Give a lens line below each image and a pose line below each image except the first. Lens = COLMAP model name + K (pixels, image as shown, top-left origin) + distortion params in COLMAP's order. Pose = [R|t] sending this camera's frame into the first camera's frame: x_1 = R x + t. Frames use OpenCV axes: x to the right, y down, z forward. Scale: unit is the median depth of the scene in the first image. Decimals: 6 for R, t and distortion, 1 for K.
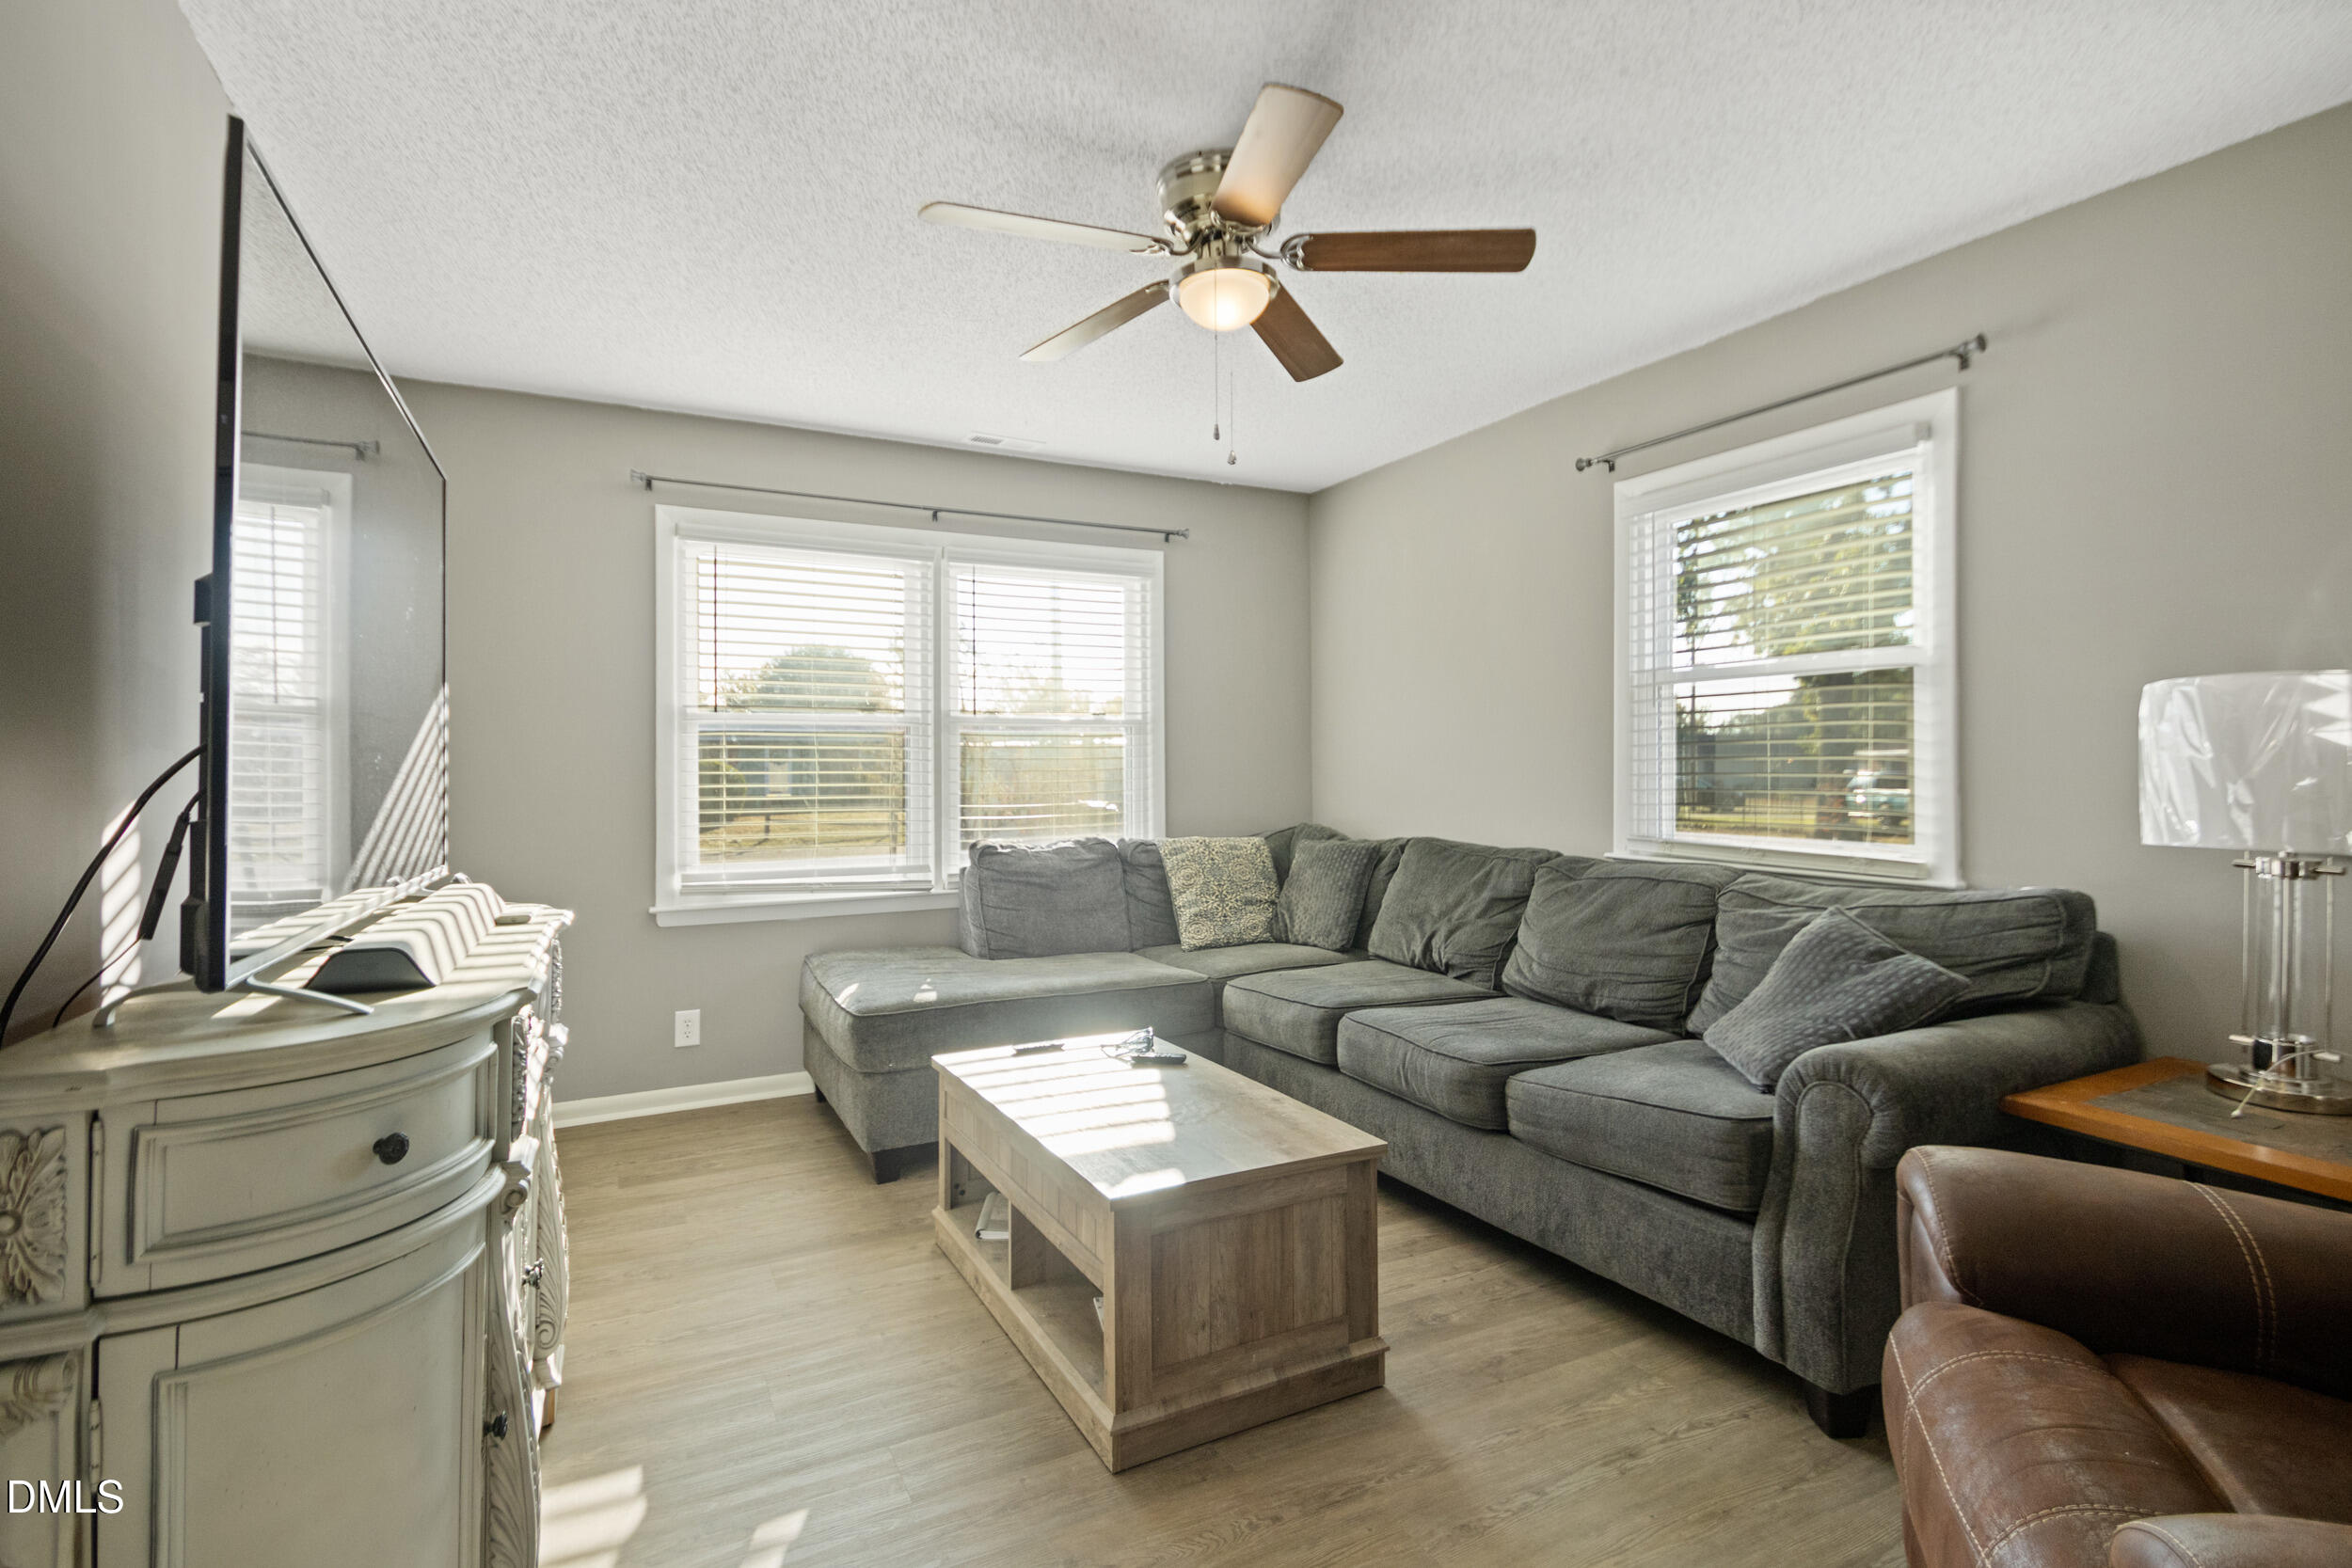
lens RADIAL K [[1111.2, 0, 1201.2], [0, 1111.2, 777.2], [0, 0, 1]] dist [0.038953, -0.026591]
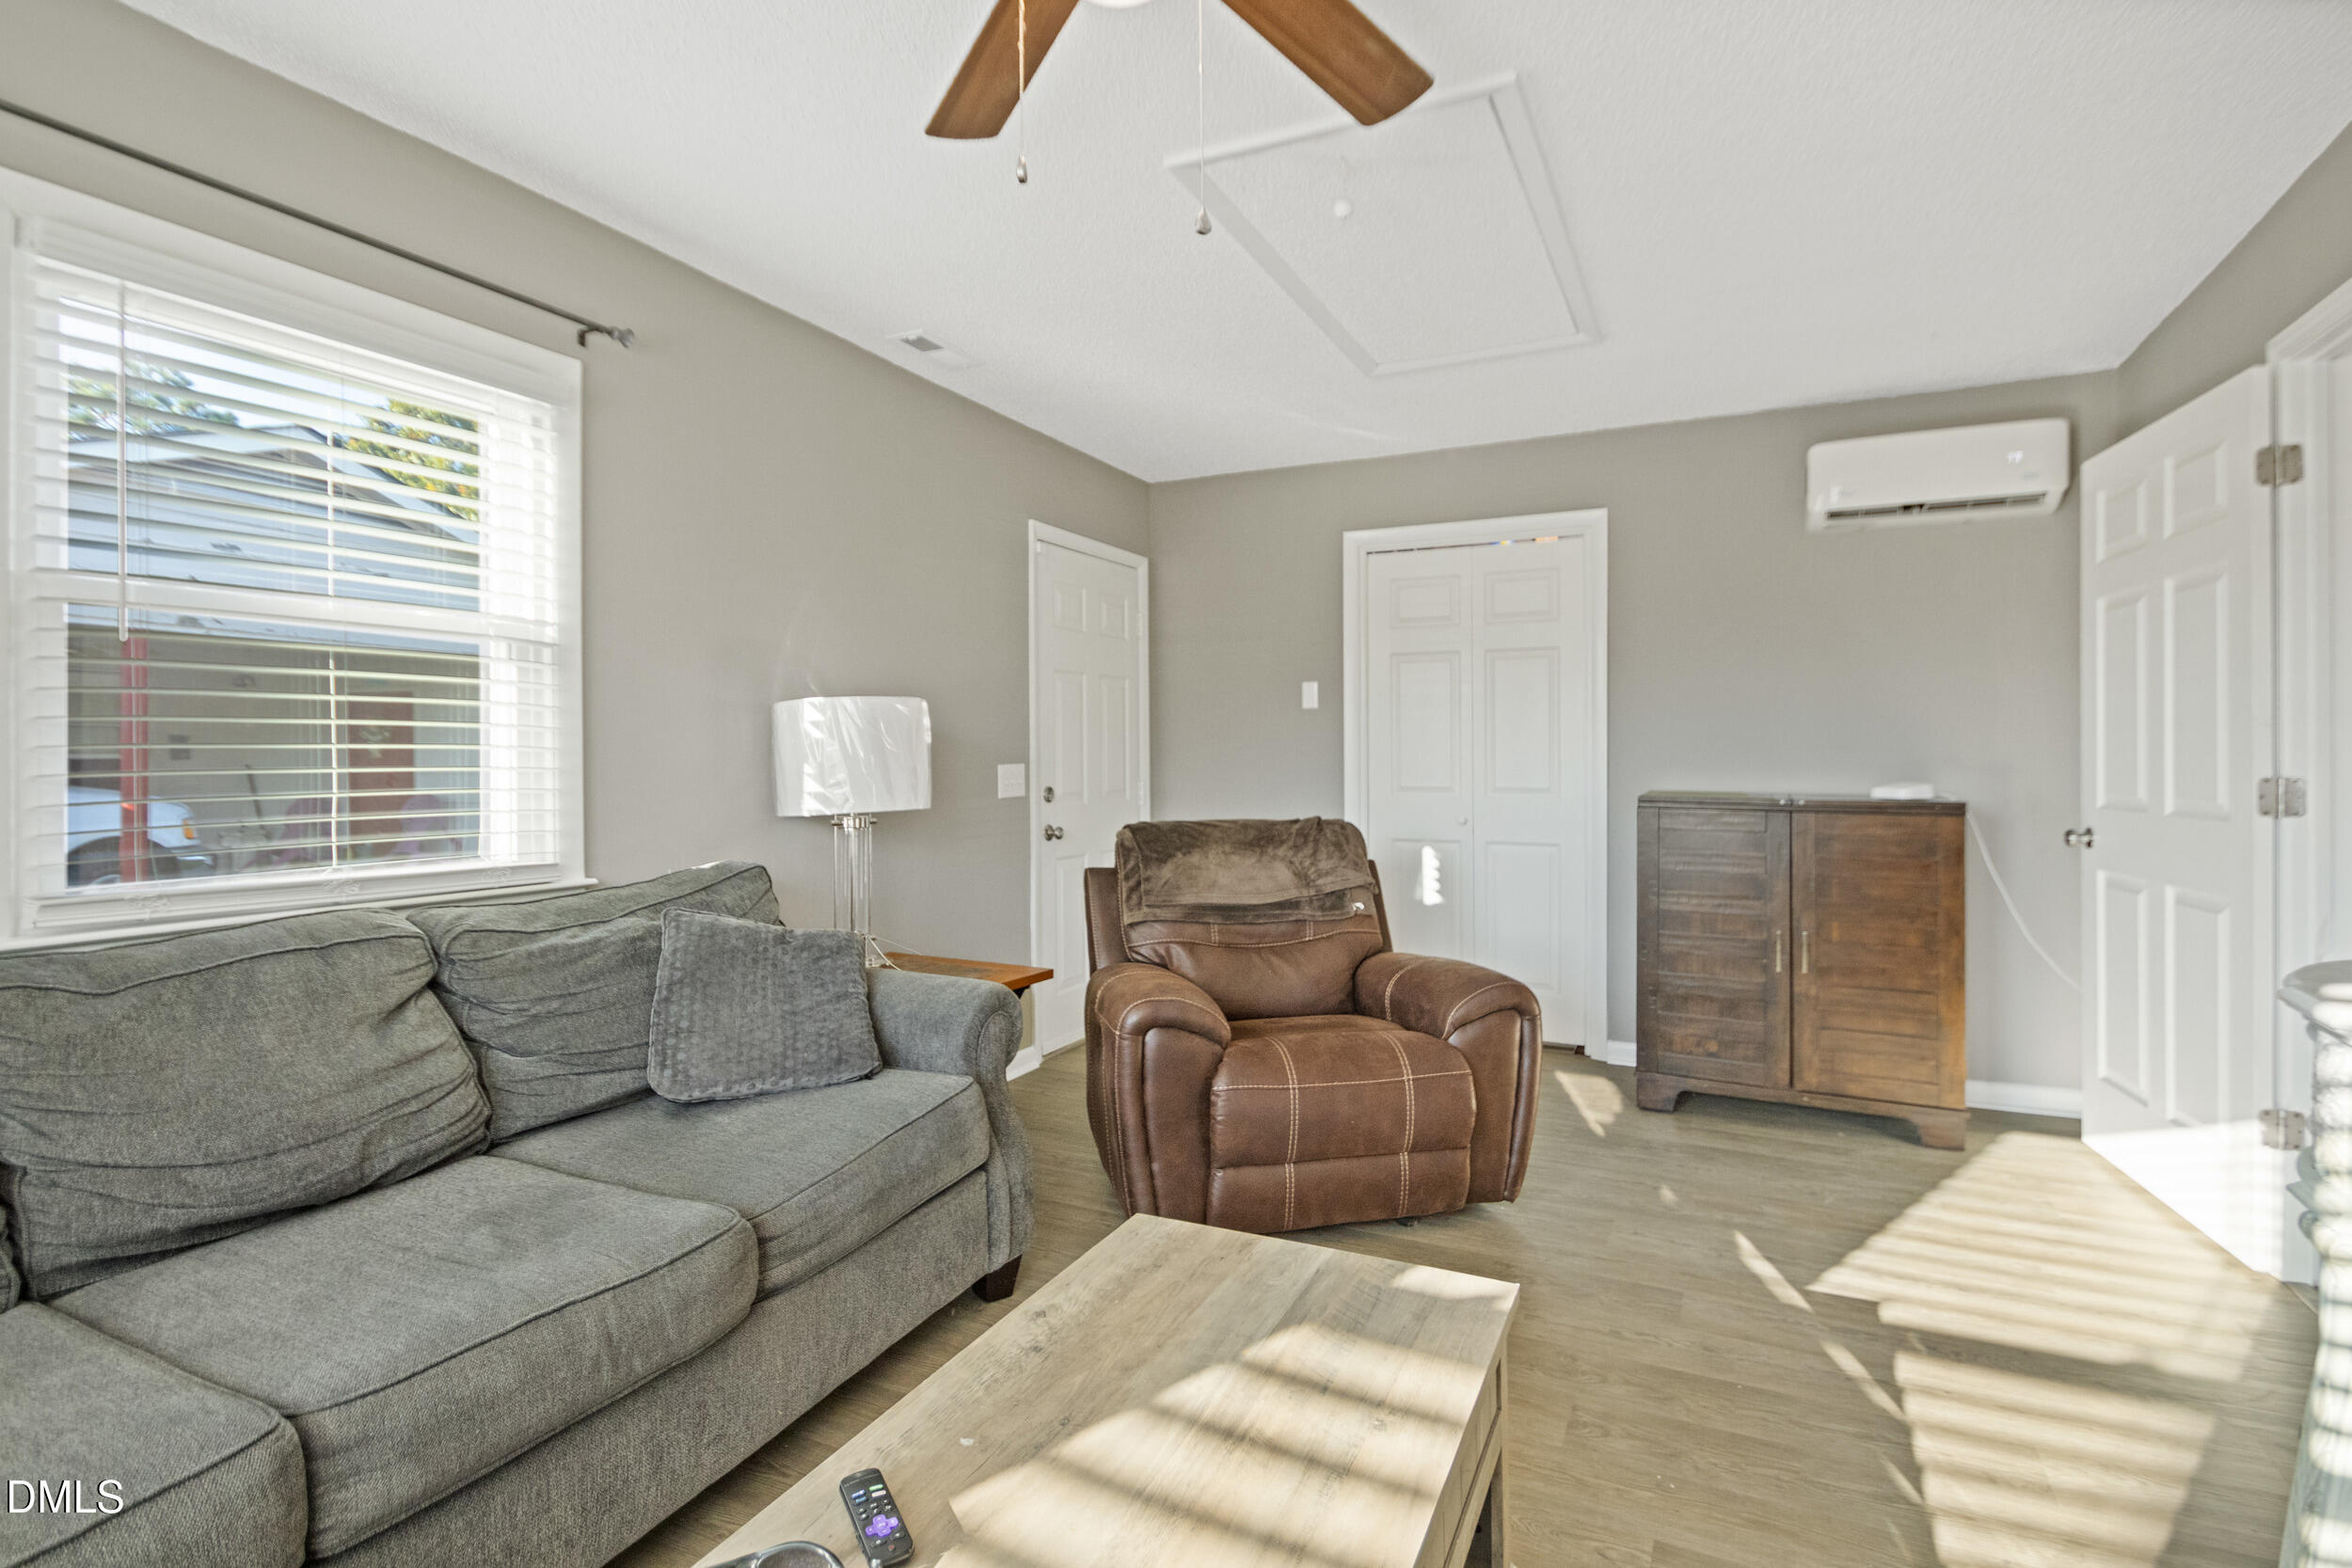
lens RADIAL K [[1111.2, 0, 1201.2], [0, 1111.2, 777.2], [0, 0, 1]] dist [0.038953, -0.026591]
pose [[-0.579257, -0.010850, 0.815073, -0.498899], [0.012779, 0.999668, 0.022389, -0.009218], [-0.815045, 0.023384, -0.578925, 1.361413]]
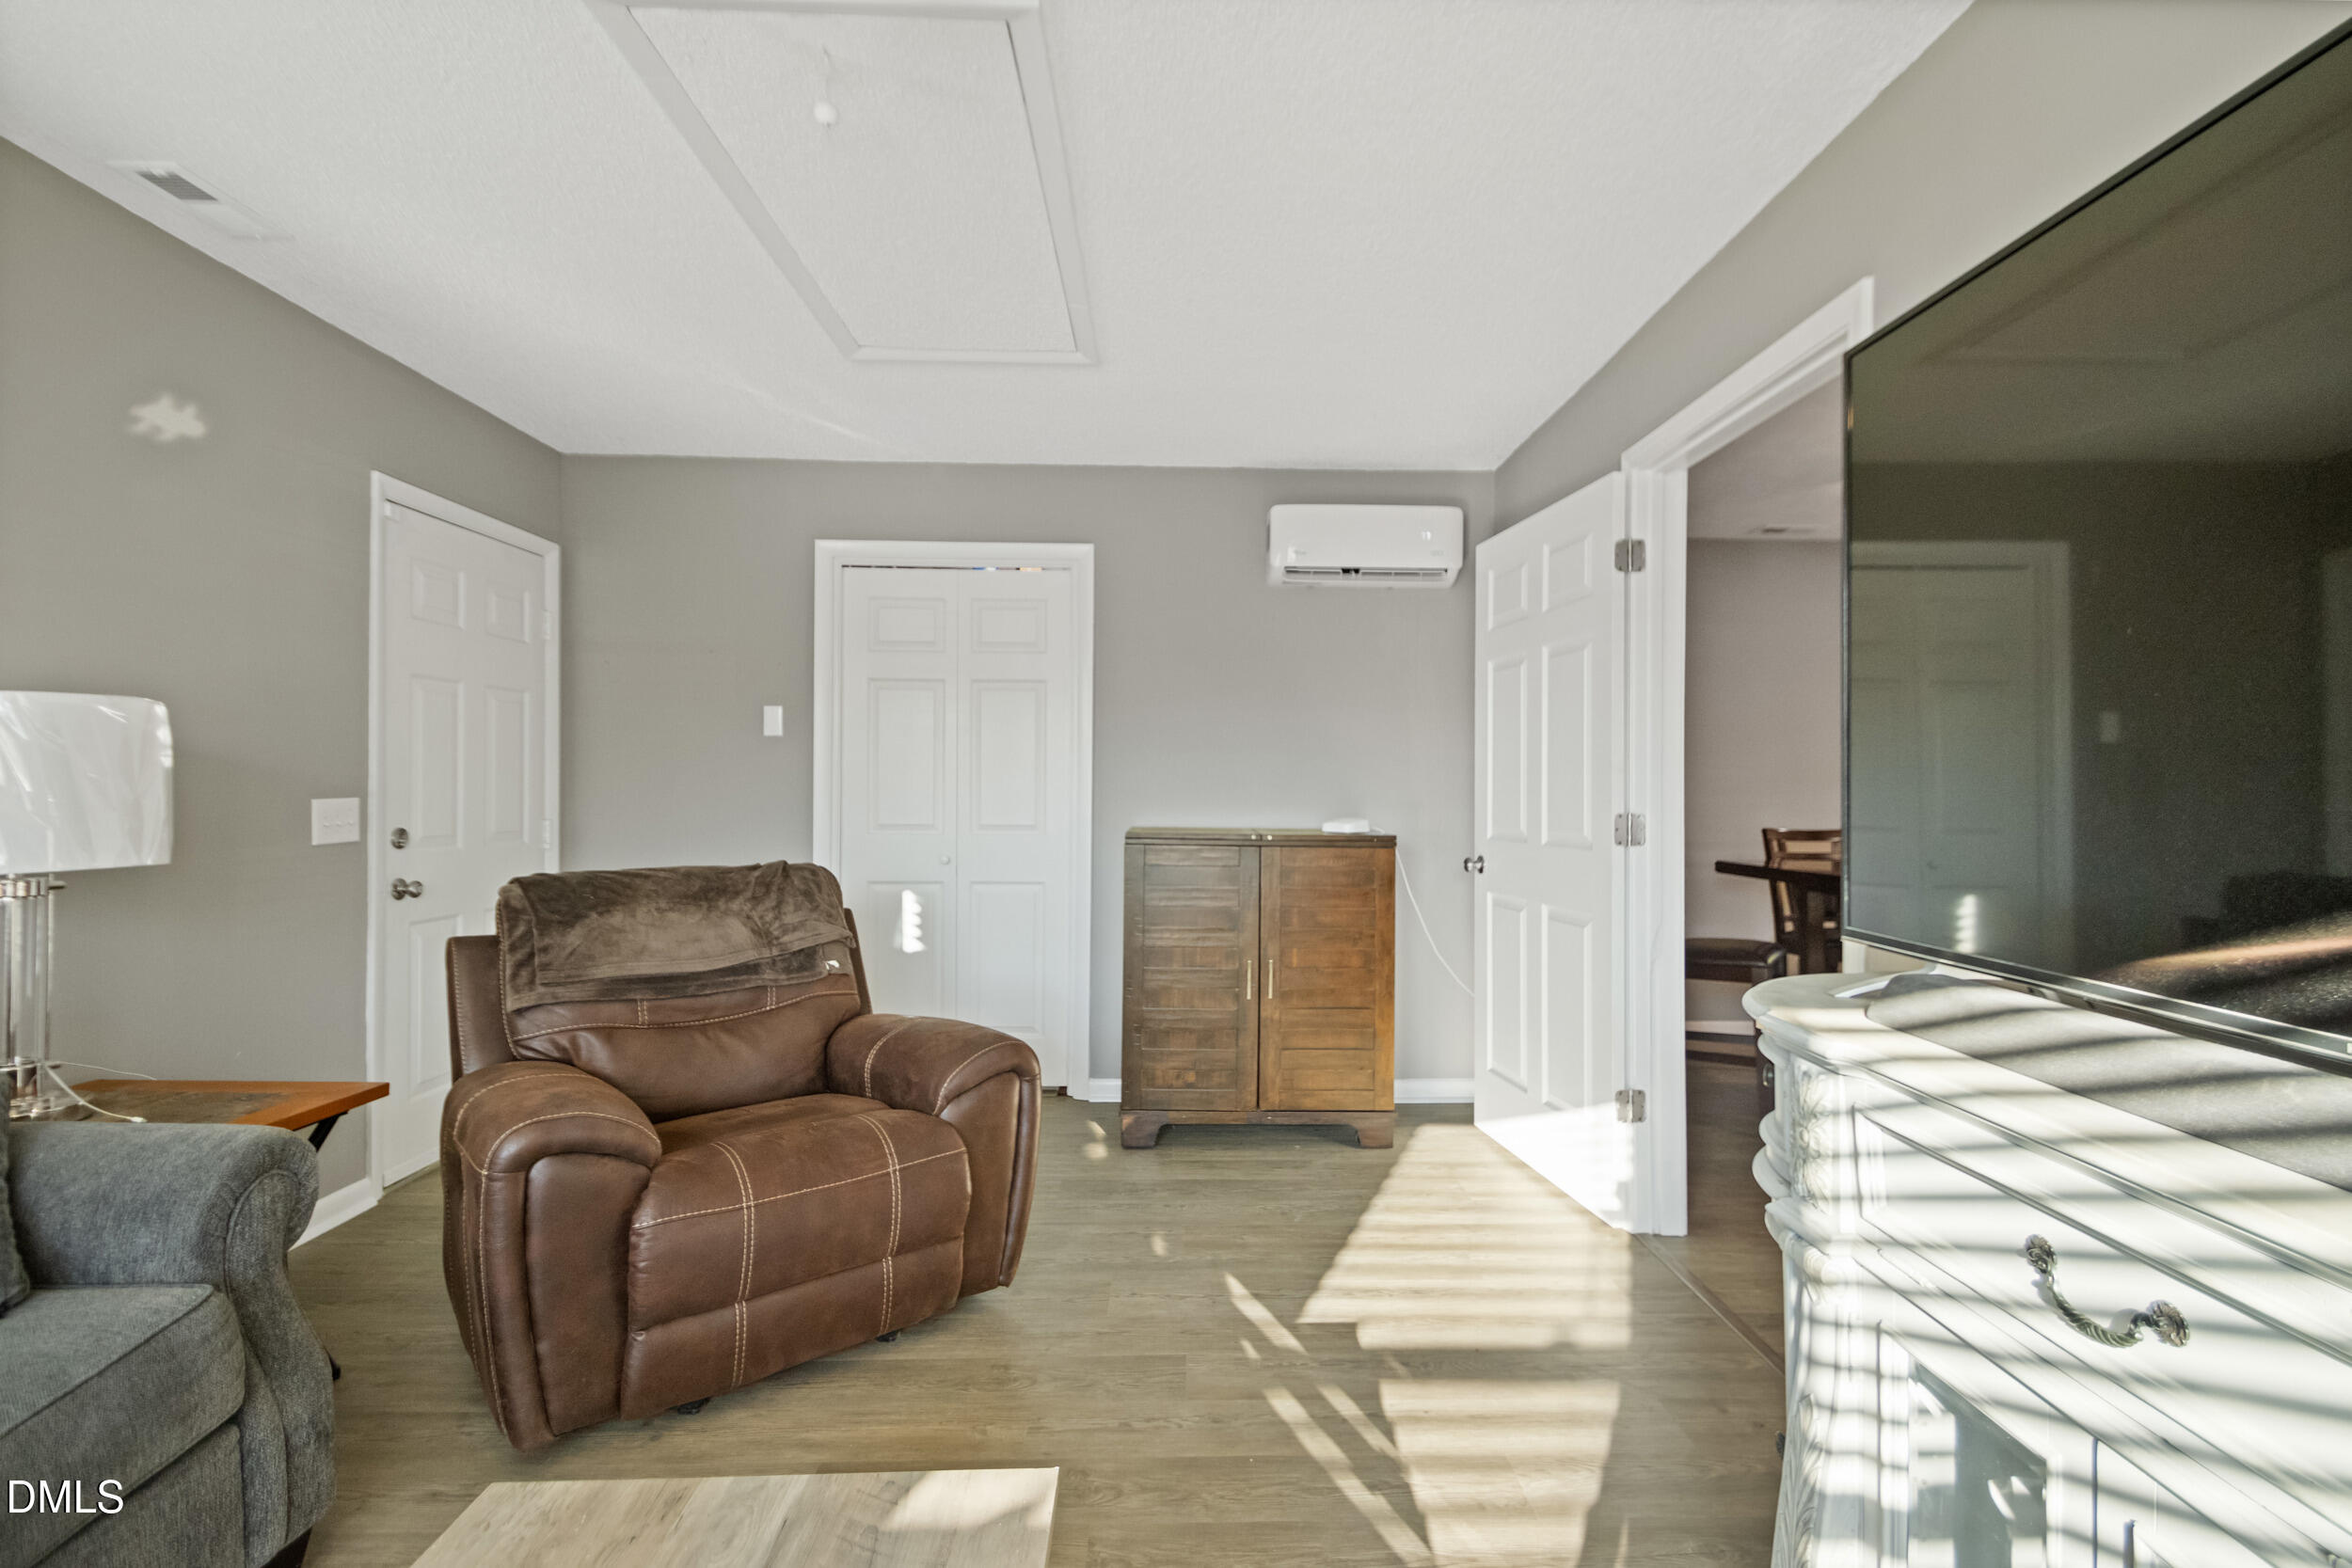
lens RADIAL K [[1111.2, 0, 1201.2], [0, 1111.2, 777.2], [0, 0, 1]] dist [0.038953, -0.026591]
pose [[-0.883900, 0.004768, 0.467652, -0.425592], [0.002757, 0.999984, -0.004985, -0.009109], [-0.467668, -0.003116, -0.883899, 1.302344]]
